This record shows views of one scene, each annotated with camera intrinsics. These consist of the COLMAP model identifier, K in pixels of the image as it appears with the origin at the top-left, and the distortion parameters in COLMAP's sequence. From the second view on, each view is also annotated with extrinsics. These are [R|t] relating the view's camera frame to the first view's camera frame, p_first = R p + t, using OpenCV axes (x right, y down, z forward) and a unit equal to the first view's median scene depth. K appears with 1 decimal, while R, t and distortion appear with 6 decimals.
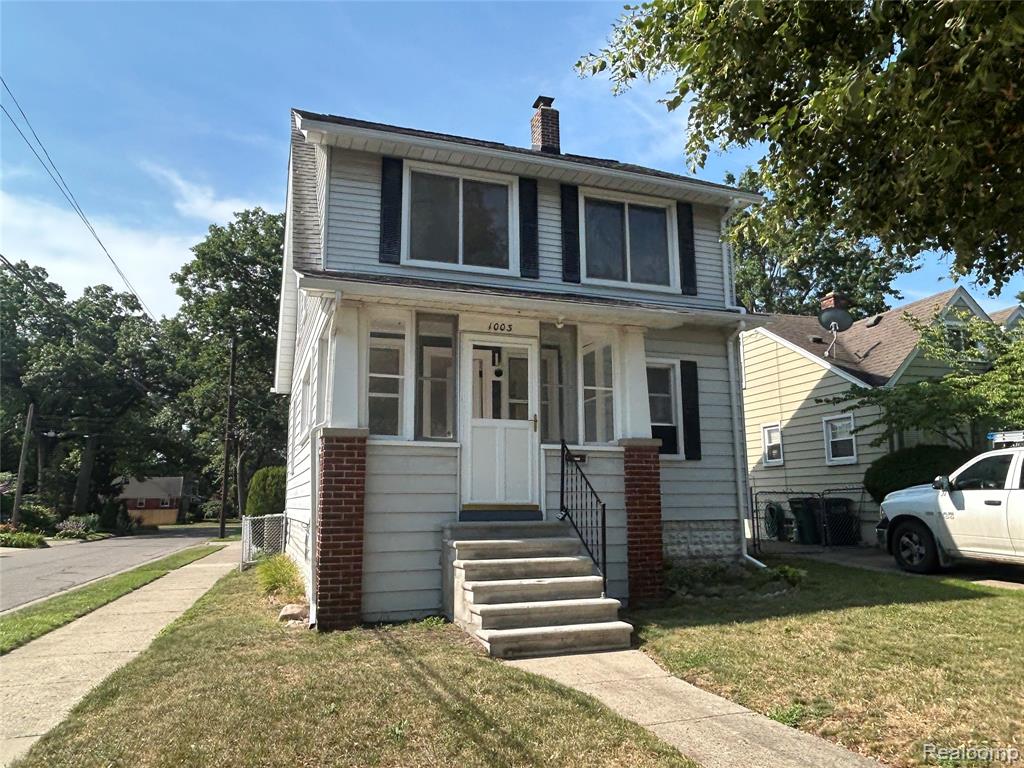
lens RADIAL K [[725.8, 0, 512.3], [0, 725.8, 382.2], [0, 0, 1]] dist [0.006883, 0.031552]
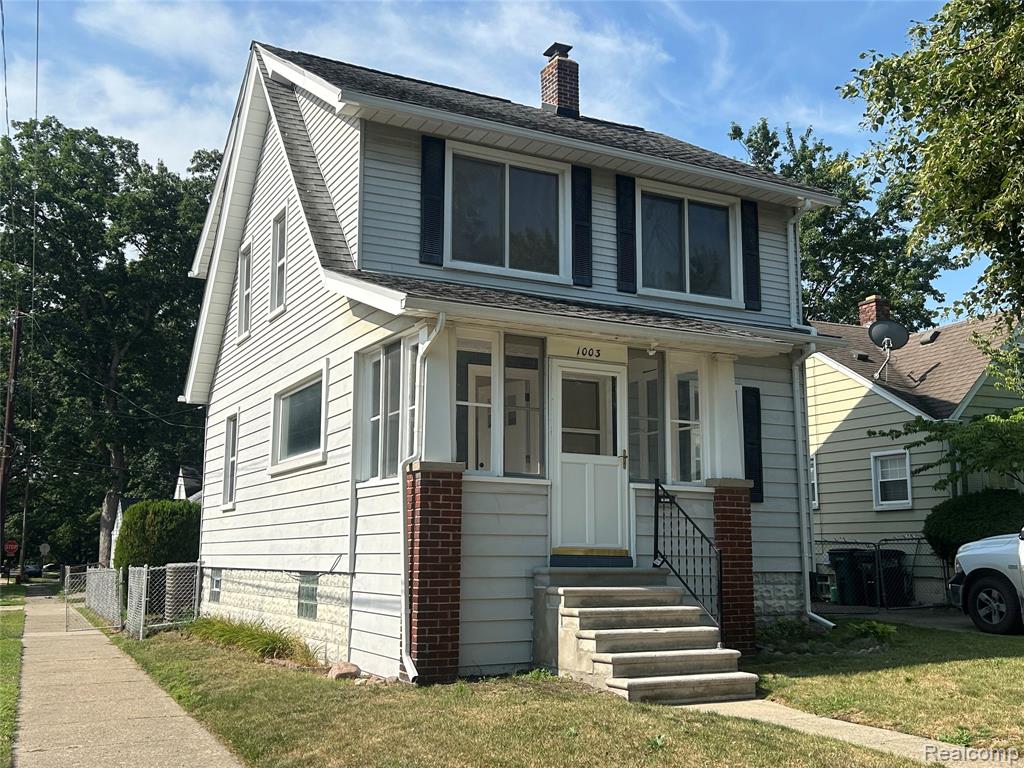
lens RADIAL K [[1064.2, 0, 508.0], [0, 1064.2, 384.7], [0, 0, 1]] dist [0.064666, 0.000000]
pose [[0.989702, 0.031991, 0.139521, -0.235718], [-0.032748, 0.999459, 0.003132, -0.028622], [-0.139346, -0.007668, 0.990214, -0.230288]]
